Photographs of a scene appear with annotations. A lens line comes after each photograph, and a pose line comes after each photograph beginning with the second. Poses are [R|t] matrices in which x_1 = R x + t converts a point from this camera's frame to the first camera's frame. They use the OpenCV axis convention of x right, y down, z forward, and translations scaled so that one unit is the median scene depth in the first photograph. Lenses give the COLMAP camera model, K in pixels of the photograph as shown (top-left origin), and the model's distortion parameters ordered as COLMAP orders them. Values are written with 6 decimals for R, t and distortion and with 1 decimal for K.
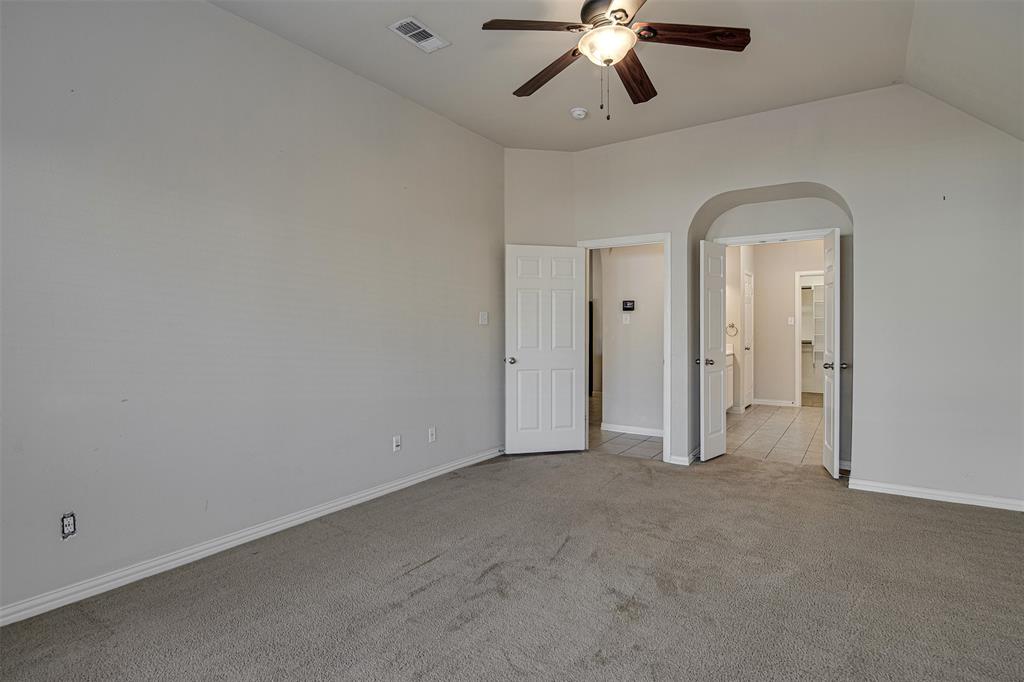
lens RADIAL K [[493.2, 0, 514.6], [0, 493.2, 333.7], [0, 0, 1]] dist [-0.000727, -0.000129]
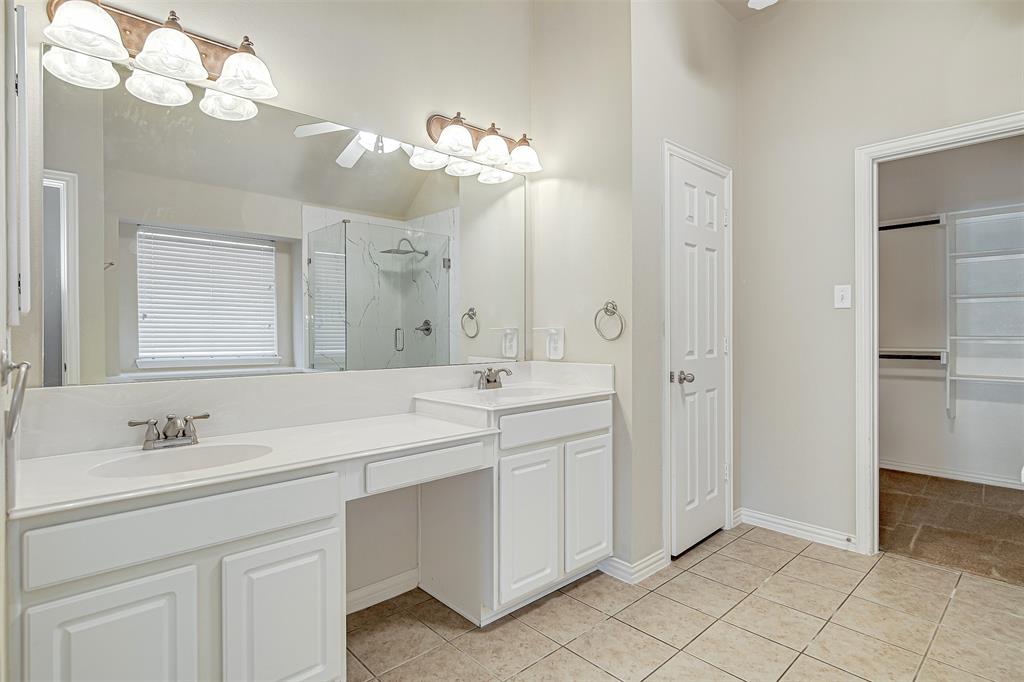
lens RADIAL K [[500.4, 0, 511.2], [0, 500.4, 333.1], [0, 0, 1]] dist [0.000423, -0.000288]
pose [[0.968266, -0.005469, -0.249863, 0.410299], [0.004274, 0.999977, -0.005323, 0.000422], [0.249886, 0.004086, 0.968267, 0.585941]]
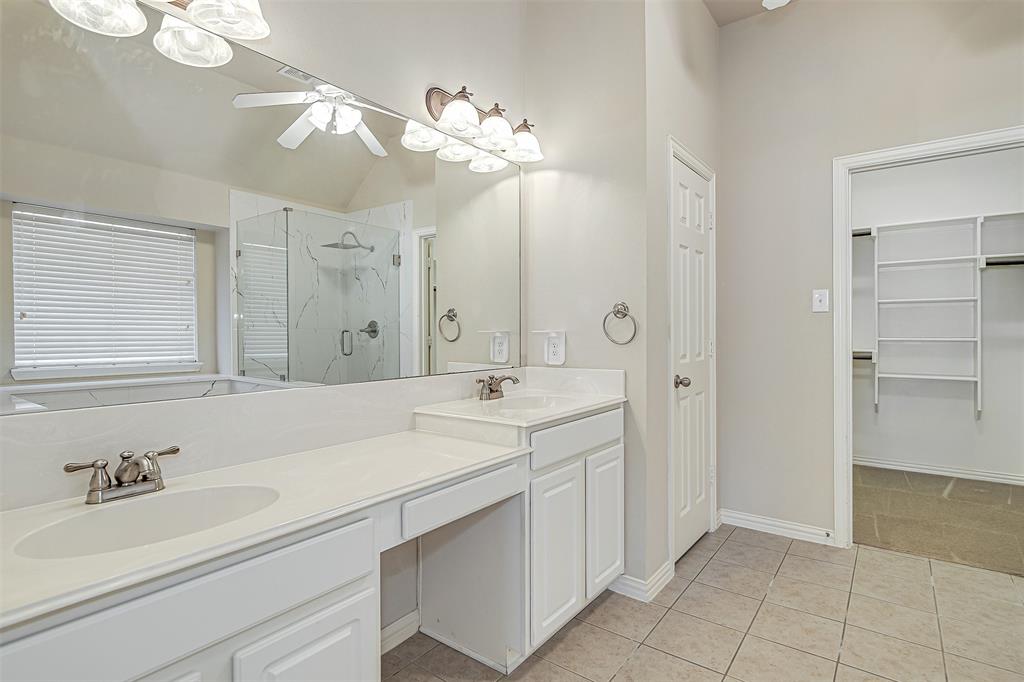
lens RADIAL K [[493.2, 0, 514.6], [0, 493.2, 333.7], [0, 0, 1]] dist [-0.000727, -0.000129]
pose [[0.997626, -0.006243, -0.068576, 0.352187], [0.005988, 0.999974, -0.003927, -0.001914], [0.068599, 0.003507, 0.997638, 0.609512]]
